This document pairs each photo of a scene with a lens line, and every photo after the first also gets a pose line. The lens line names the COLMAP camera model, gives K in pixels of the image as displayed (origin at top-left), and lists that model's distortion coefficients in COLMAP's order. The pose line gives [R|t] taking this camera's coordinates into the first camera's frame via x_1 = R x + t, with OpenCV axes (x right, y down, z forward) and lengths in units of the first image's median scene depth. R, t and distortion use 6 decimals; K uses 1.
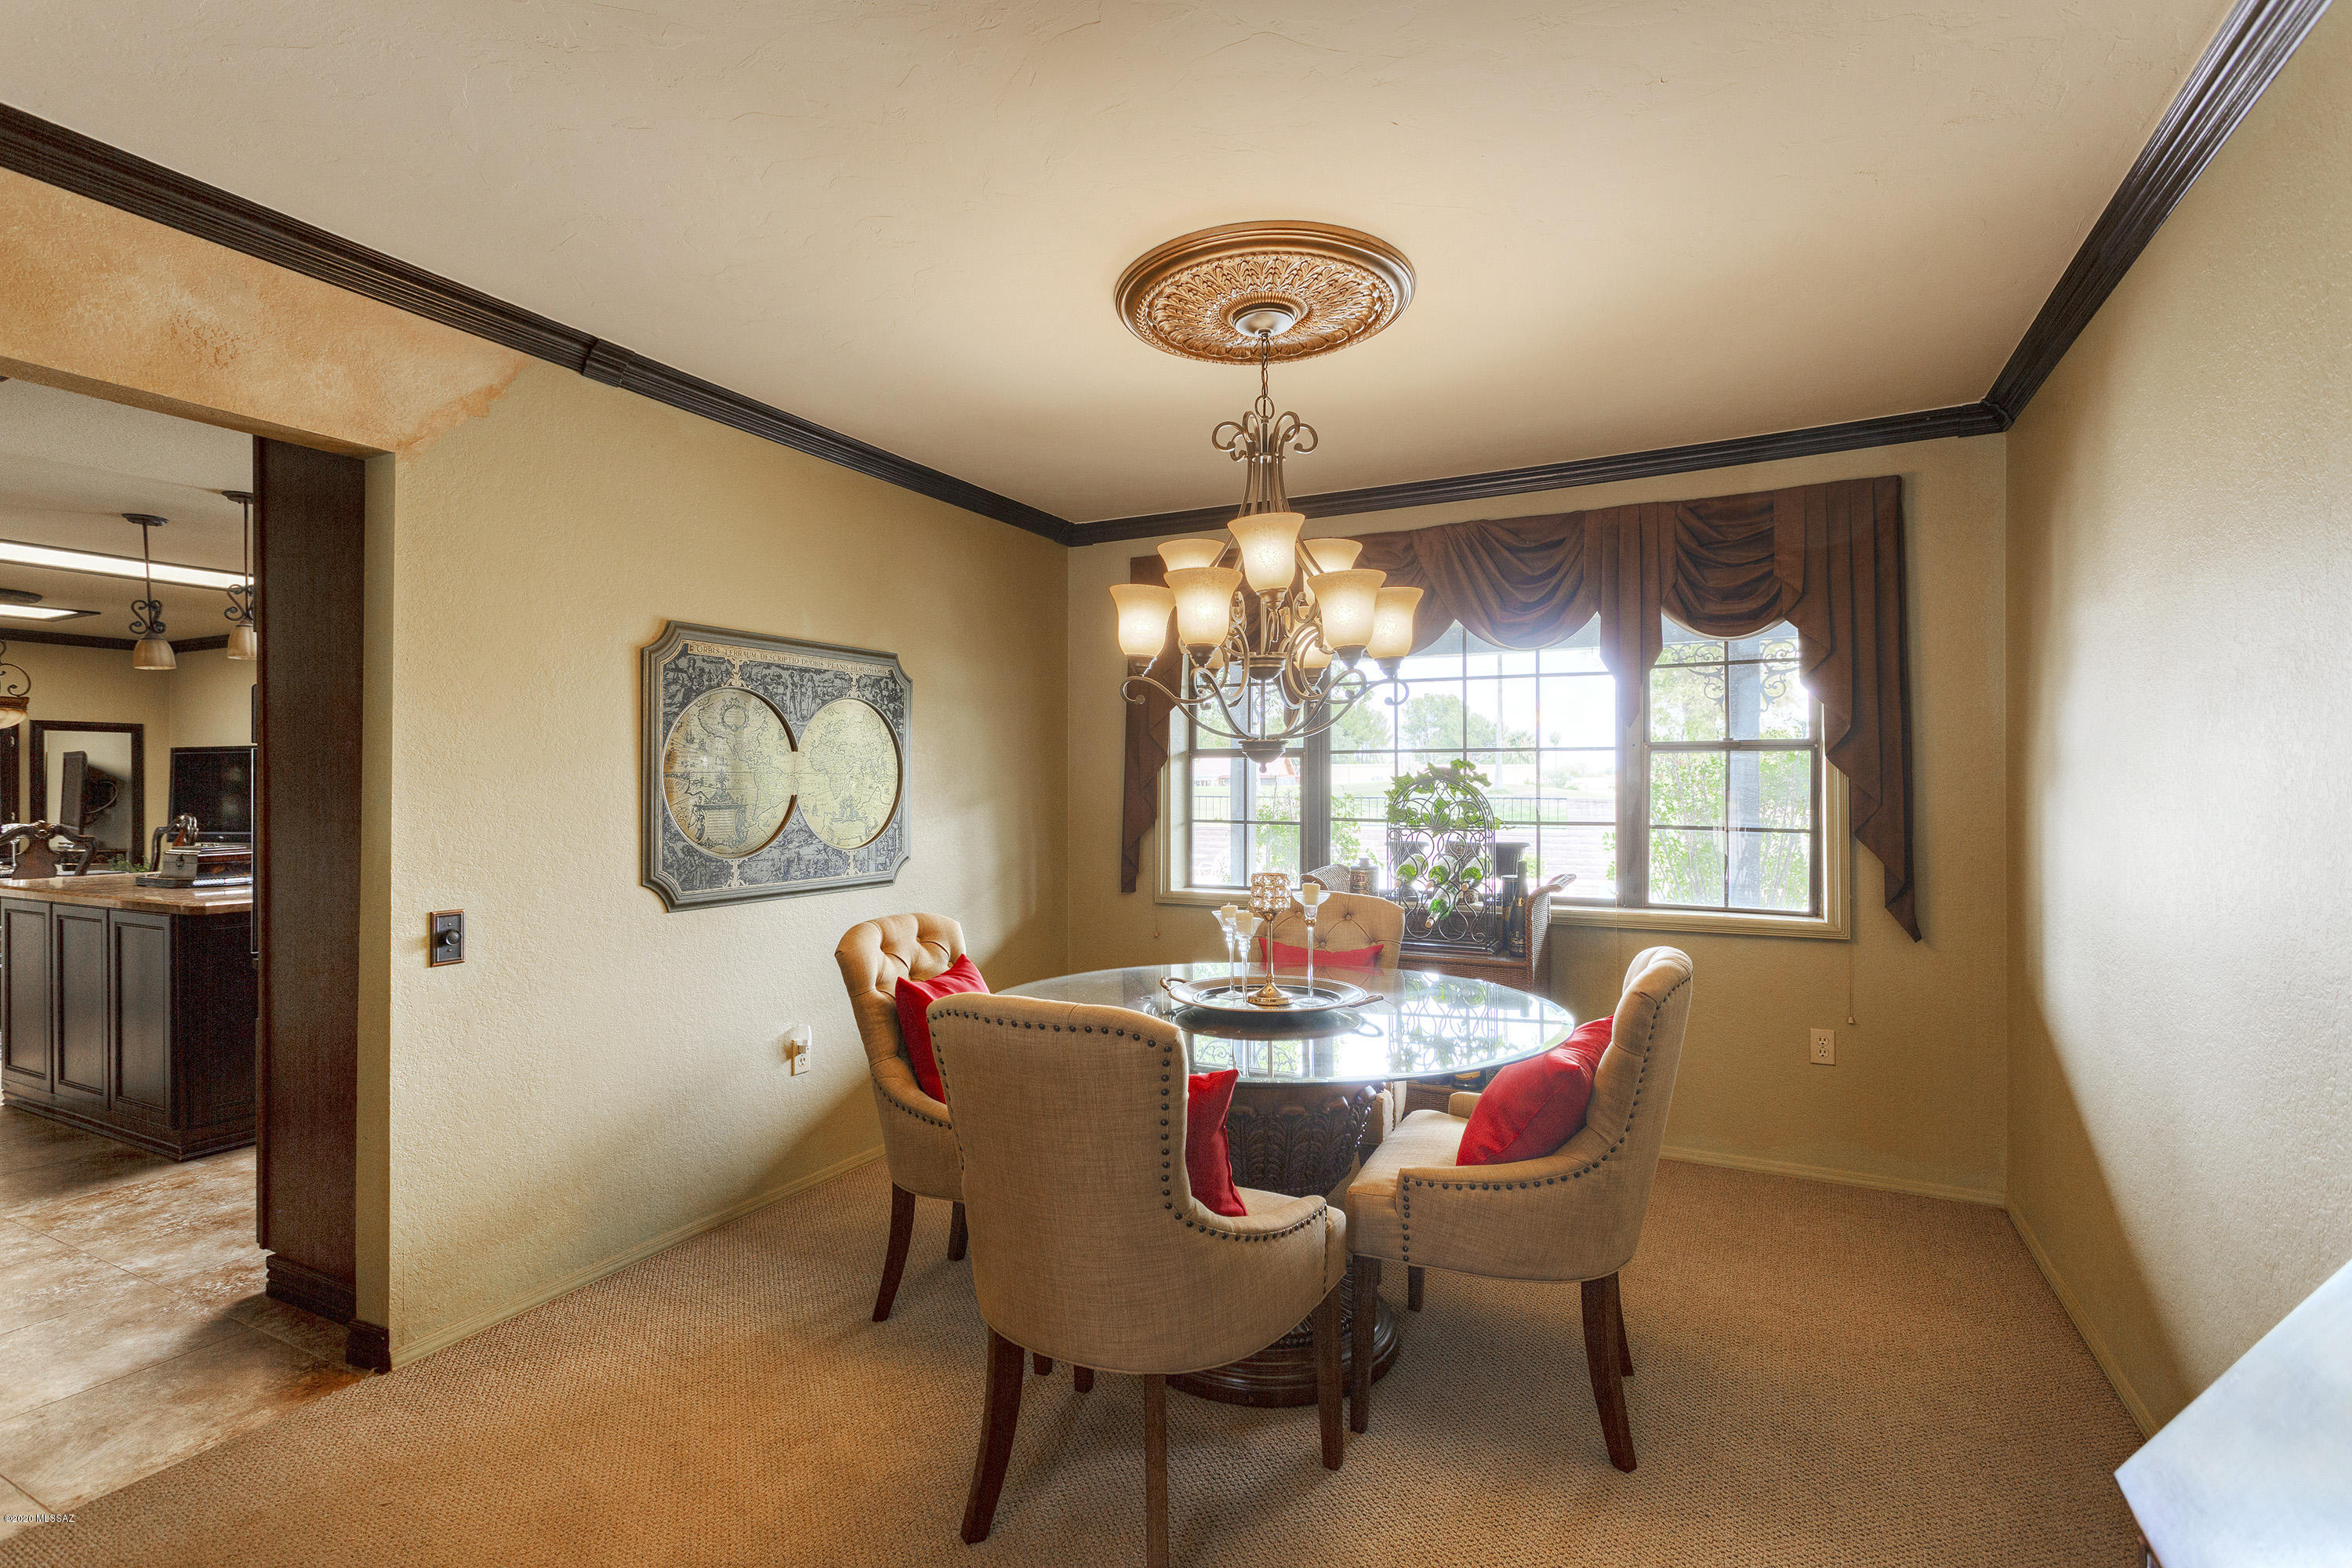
lens RADIAL K [[1107.6, 0, 1165.9], [0, 1107.6, 791.2], [0, 0, 1]] dist [0.001858, 0.001785]
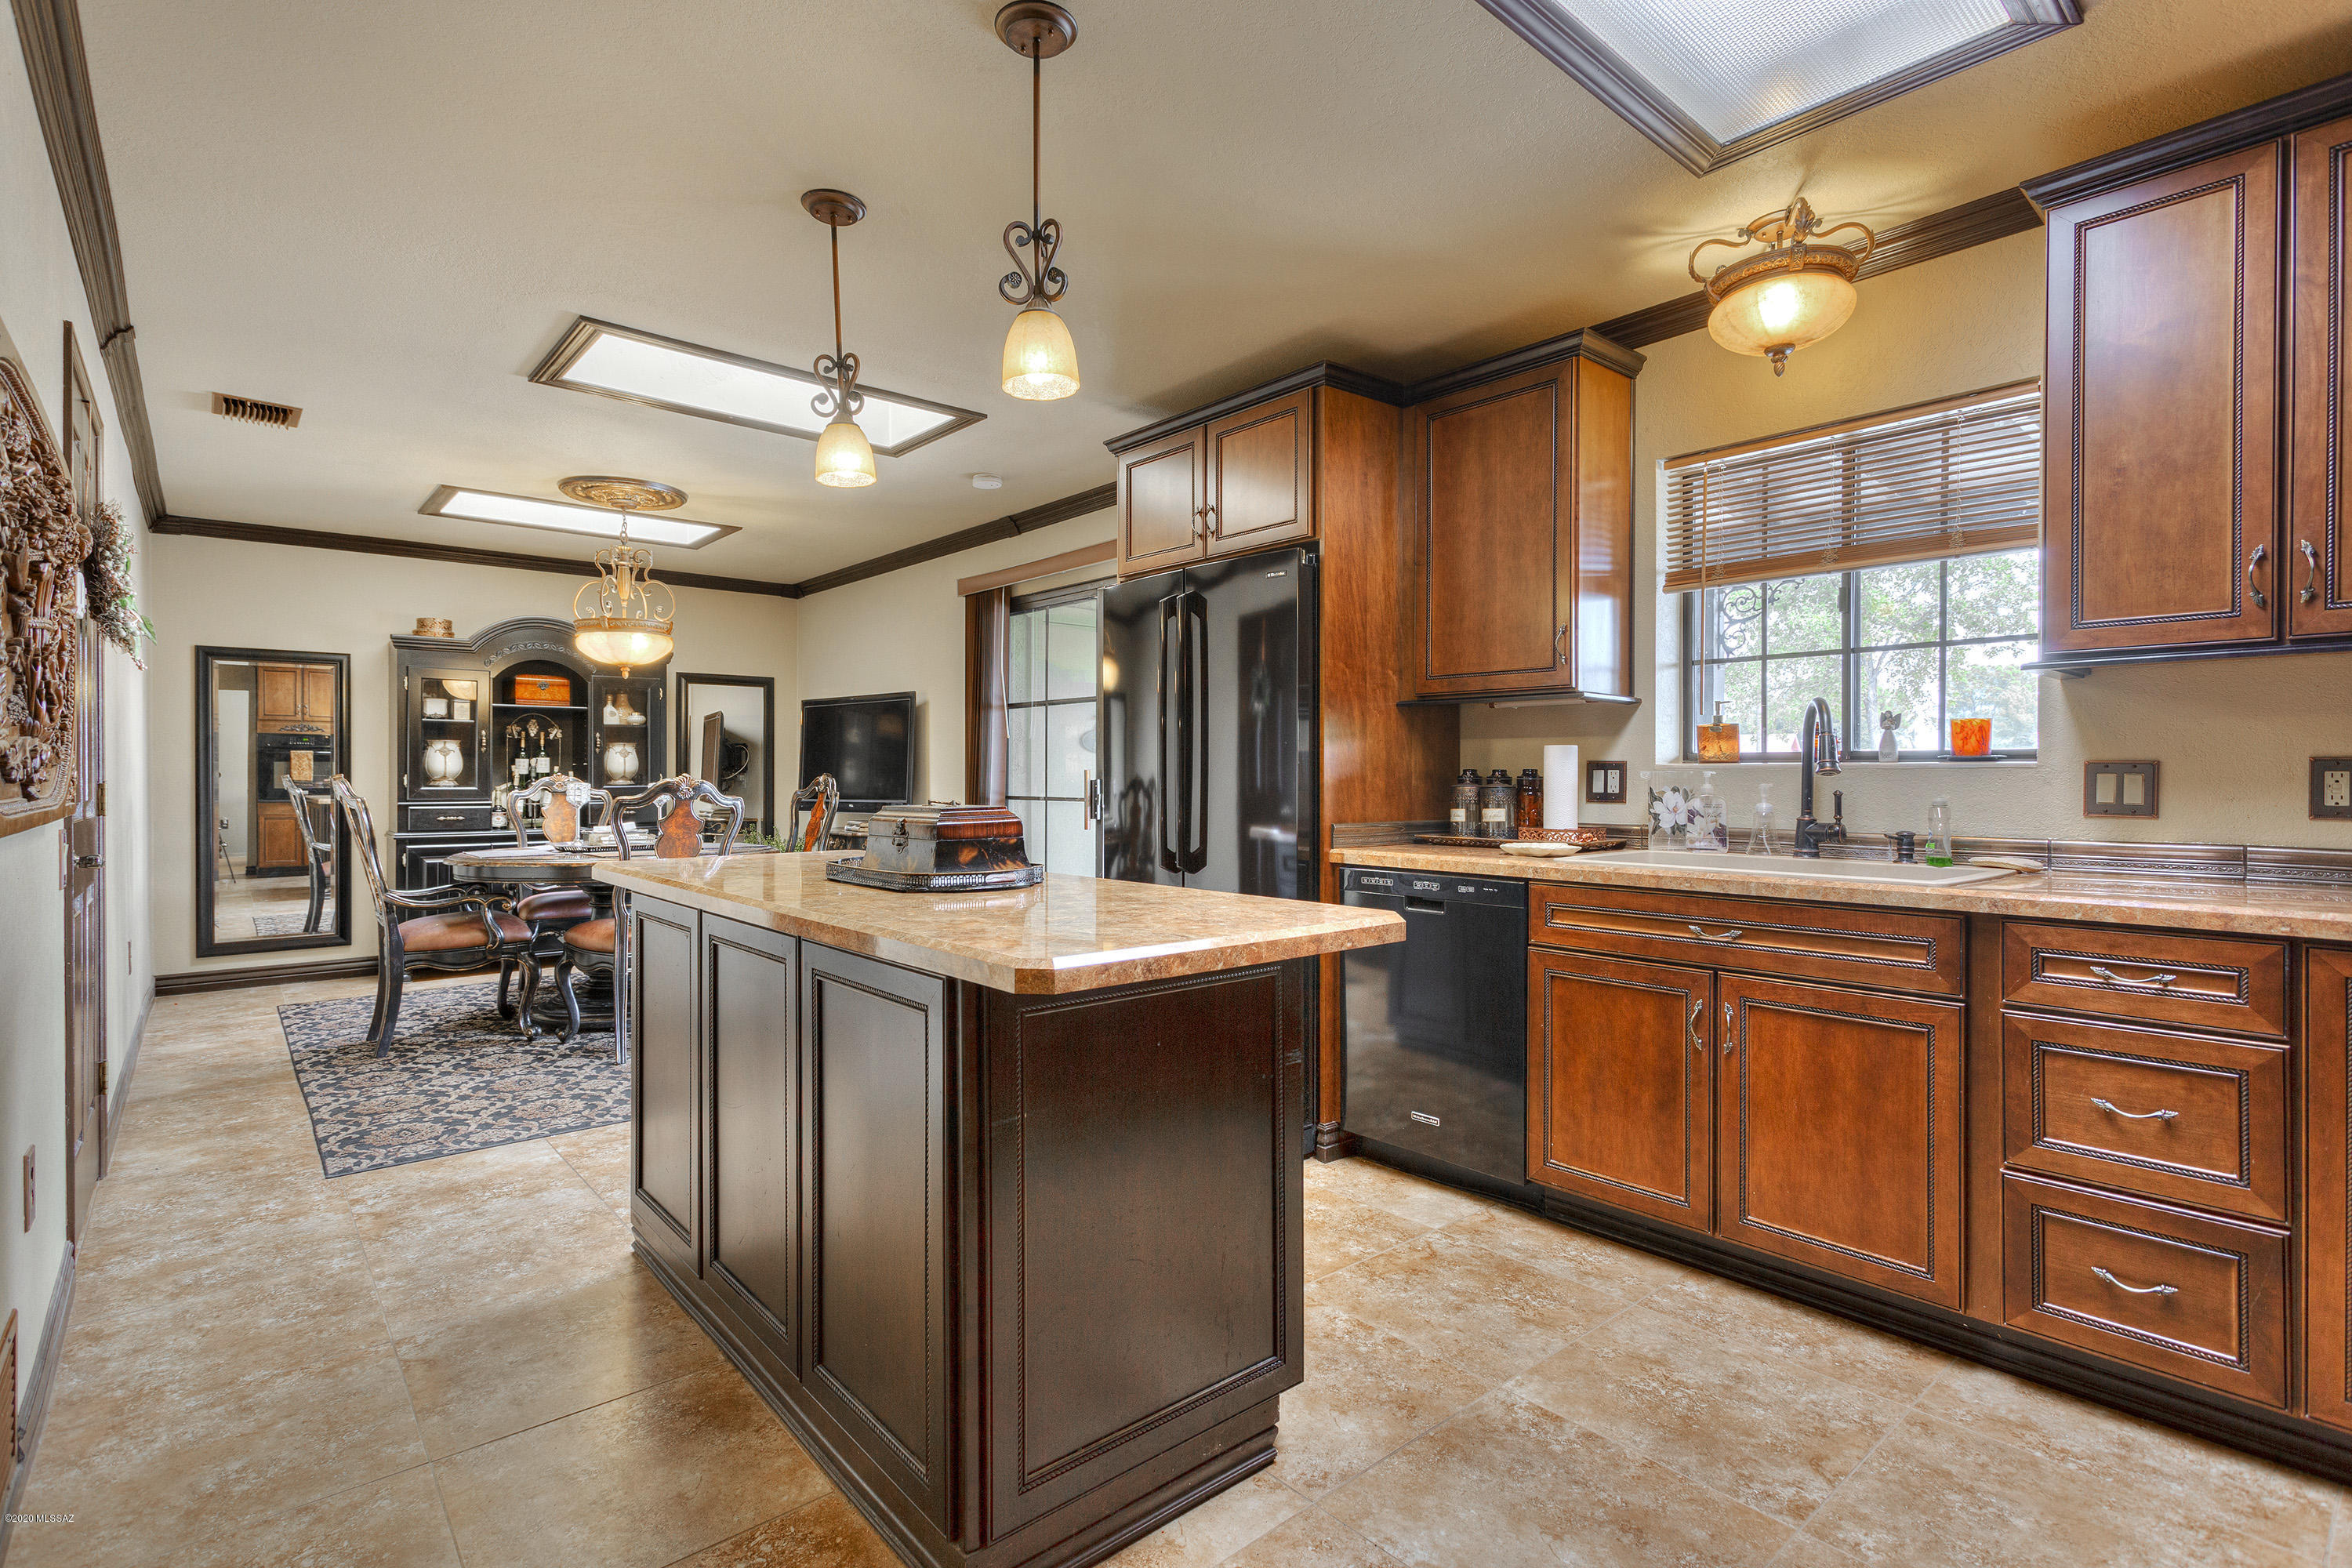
lens RADIAL K [[1116.6, 0, 1174.0], [0, 1116.6, 775.2], [0, 0, 1]] dist [0.002388, 0.000710]
pose [[0.929075, 0.002524, -0.369883, -0.330940], [-0.004335, 0.999982, -0.004064, 0.021566], [0.369866, 0.005379, 0.929069, 0.326687]]
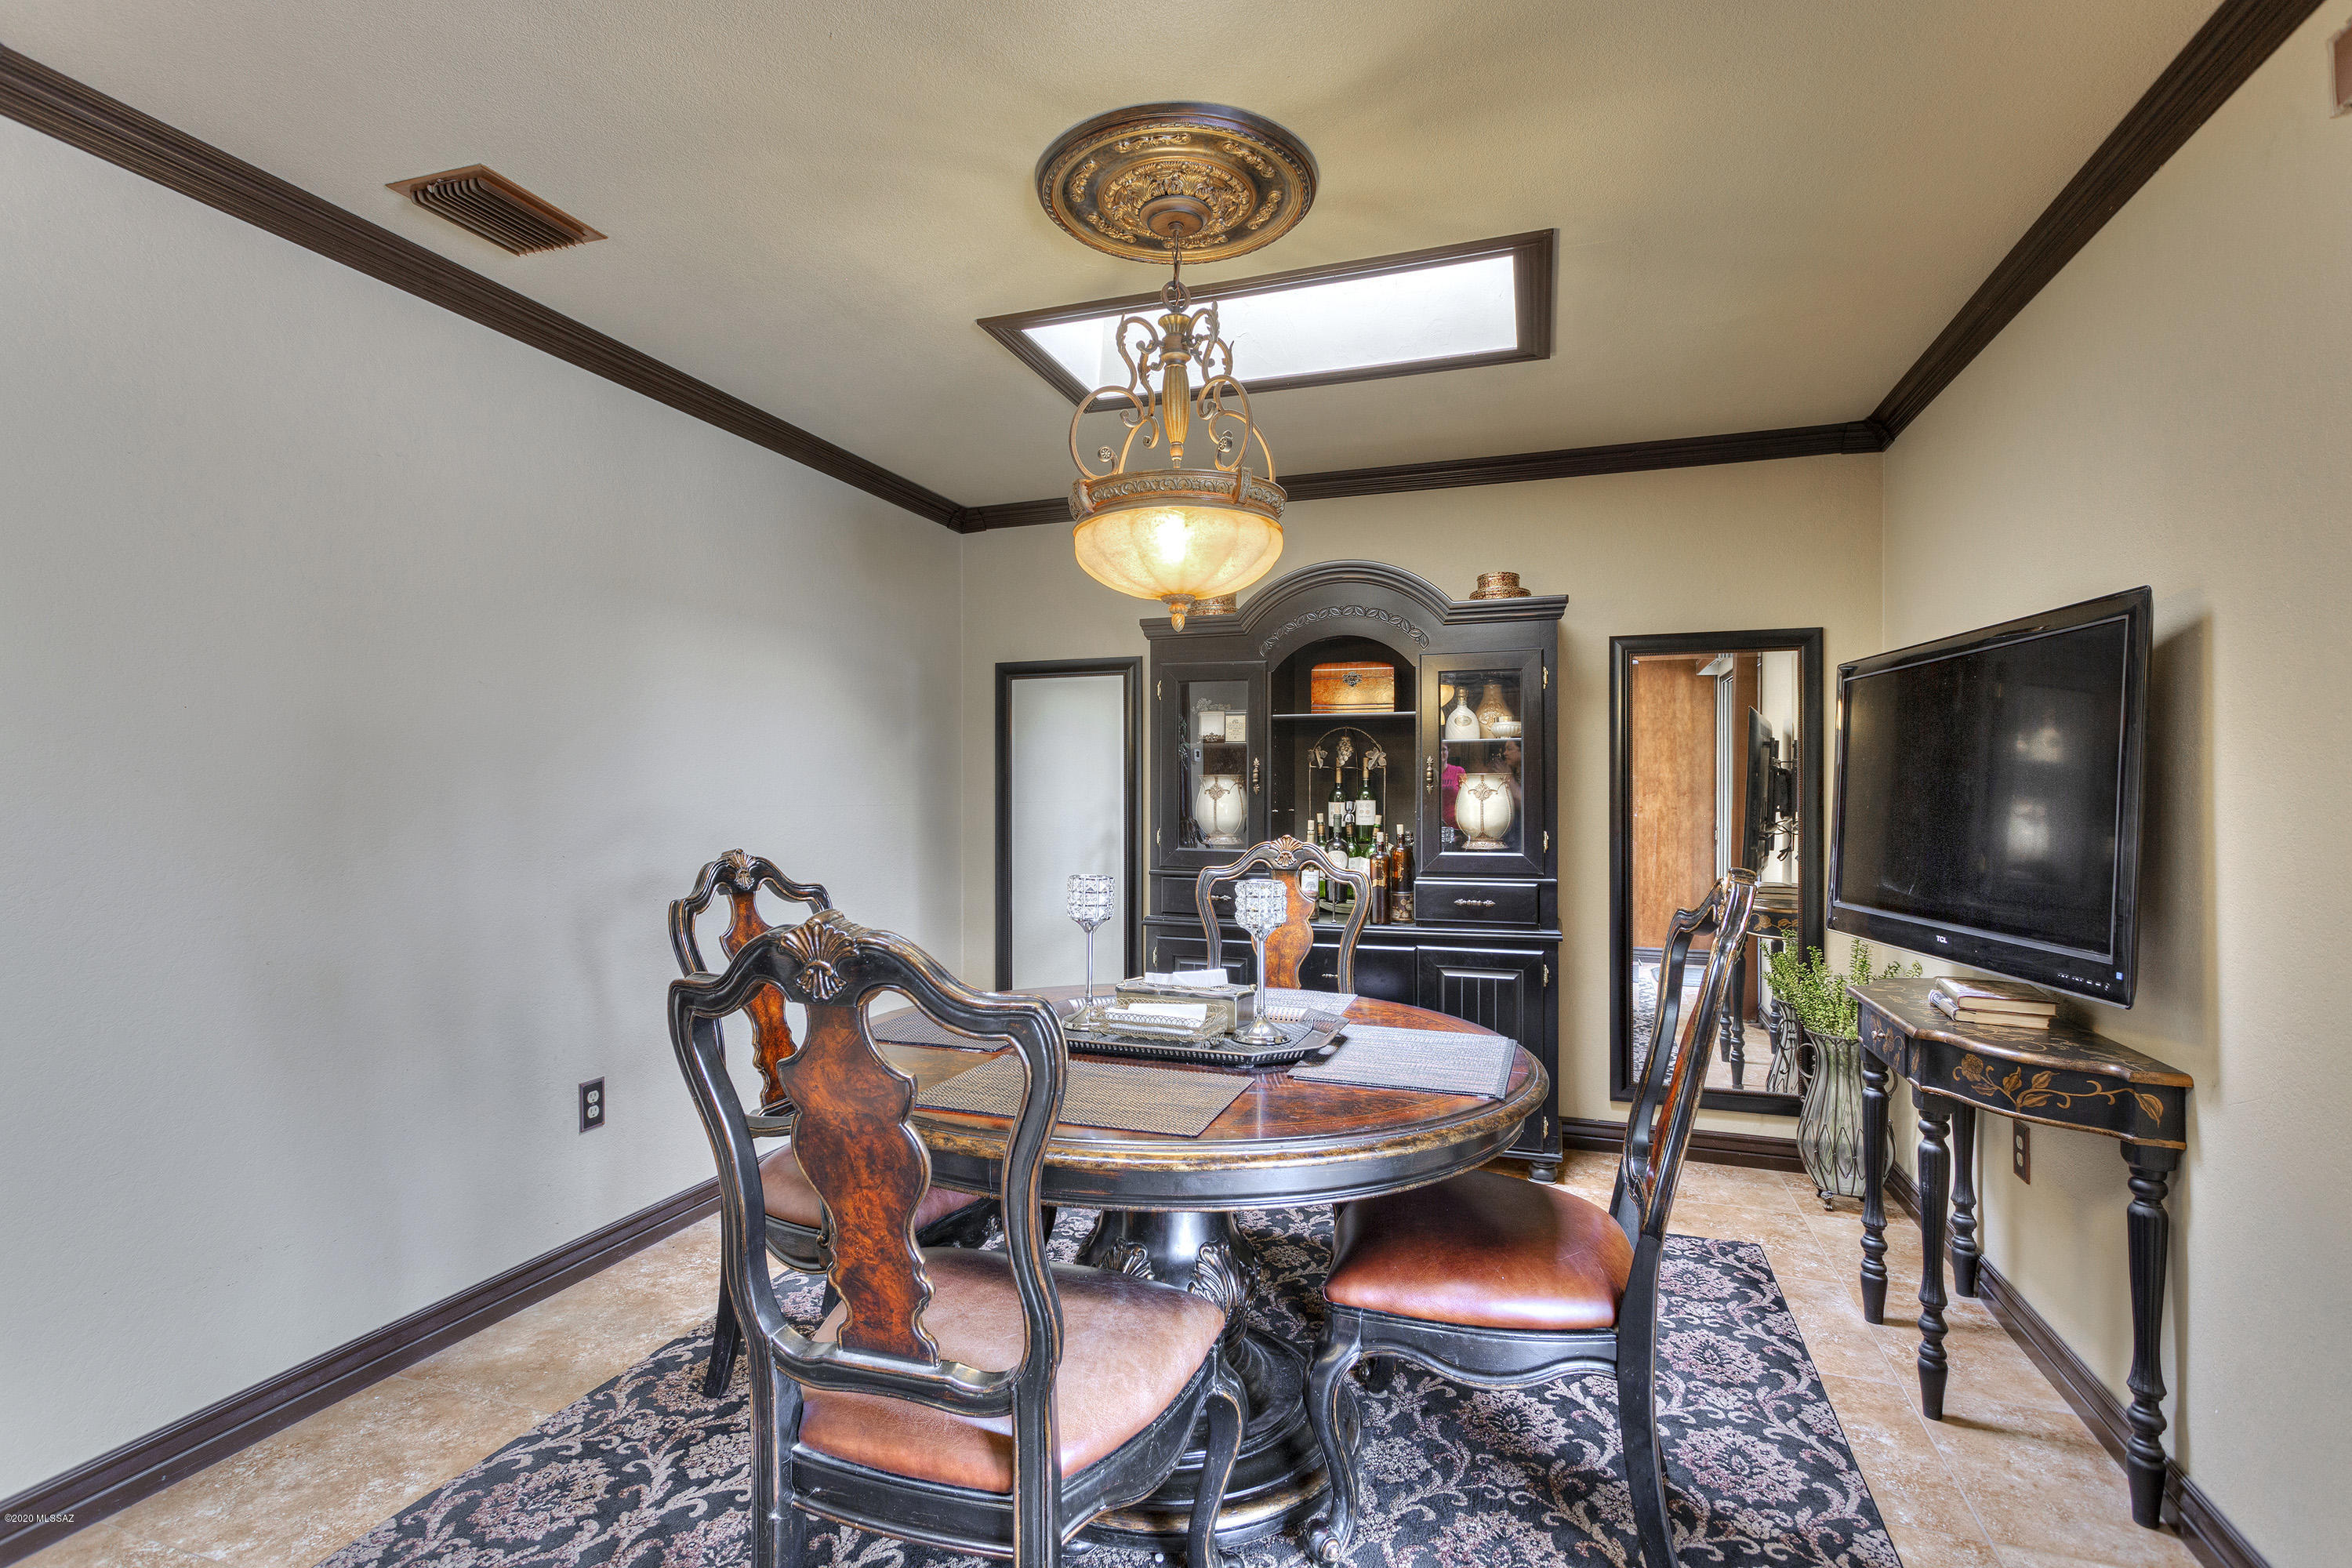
lens RADIAL K [[1091.3, 0, 1163.2], [0, 1091.3, 784.7], [0, 0, 1]] dist [0.004142, 0.001239]
pose [[0.133443, 0.003134, -0.991051, -0.612731], [-0.007713, 0.999968, 0.002123, -0.001021], [0.991026, 0.007361, 0.133463, 0.782581]]
